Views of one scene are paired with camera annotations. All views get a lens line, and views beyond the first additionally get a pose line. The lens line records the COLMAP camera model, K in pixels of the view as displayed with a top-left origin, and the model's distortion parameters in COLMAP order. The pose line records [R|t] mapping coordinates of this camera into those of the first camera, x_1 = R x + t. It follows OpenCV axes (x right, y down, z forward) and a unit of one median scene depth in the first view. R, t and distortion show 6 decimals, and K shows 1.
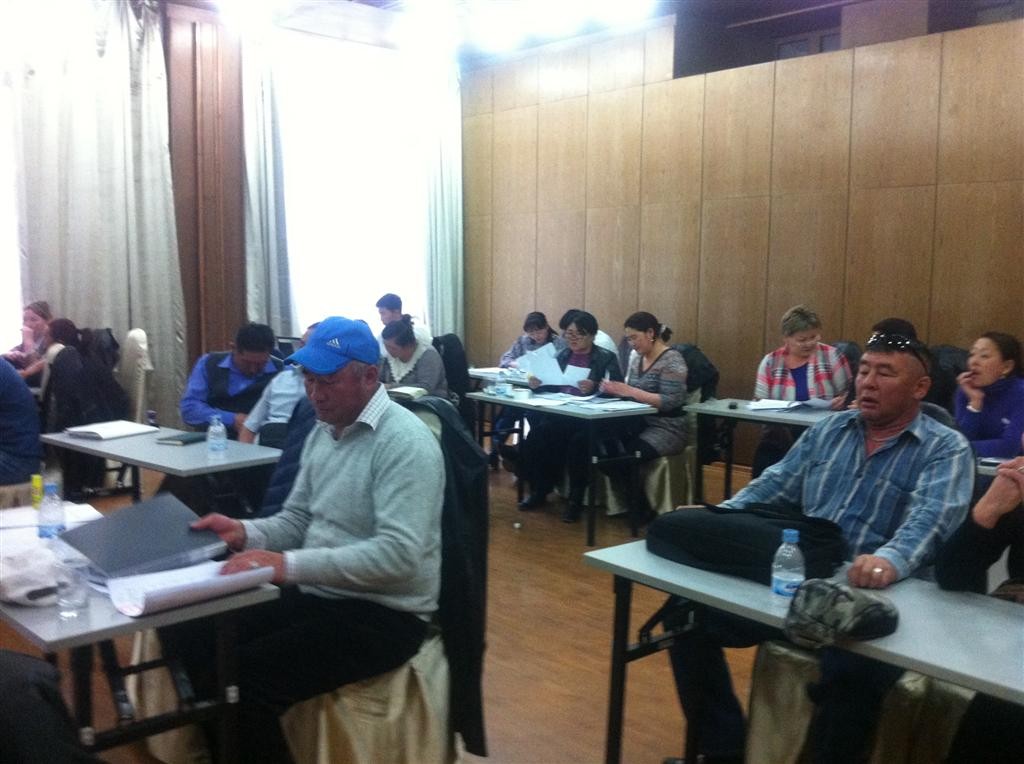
lens RADIAL K [[972.6, 0, 512.0], [0, 972.6, 382.0], [0, 0, 1]] dist [0.120860, -0.309173]
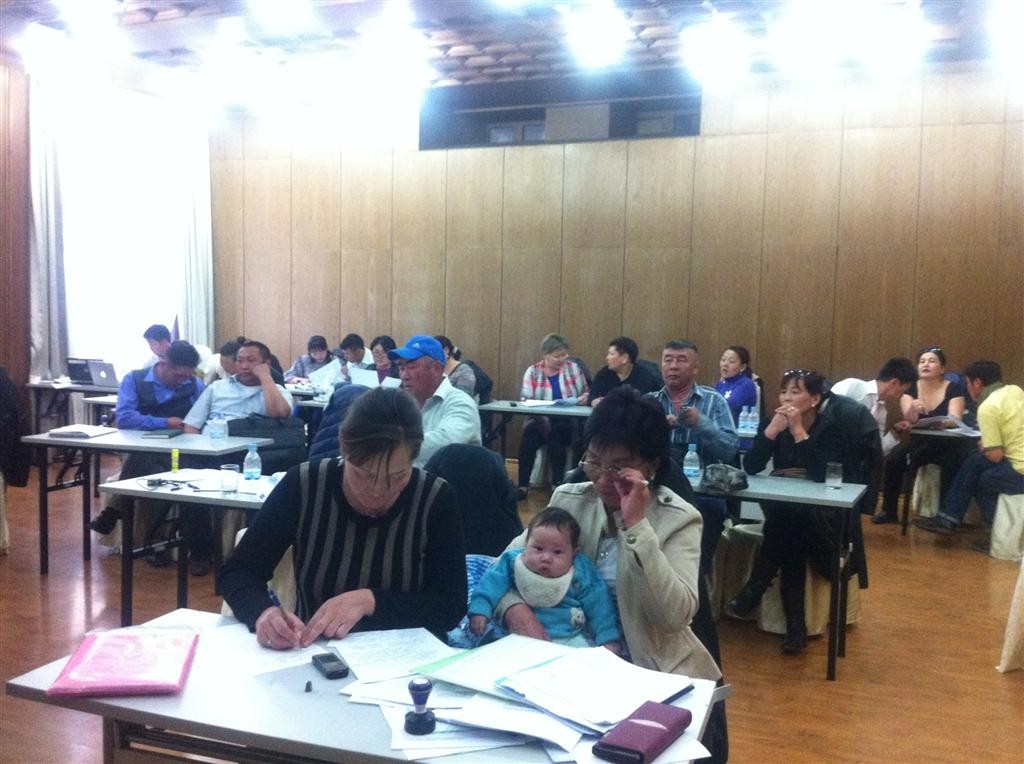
lens RADIAL K [[972.6, 0, 512.0], [0, 972.6, 382.0], [0, 0, 1]] dist [0.120860, -0.309173]
pose [[0.918914, -0.017132, 0.394087, -0.260452], [0.027196, 0.999431, -0.019967, 0.016504], [-0.393520, 0.029066, 0.918856, -0.214220]]
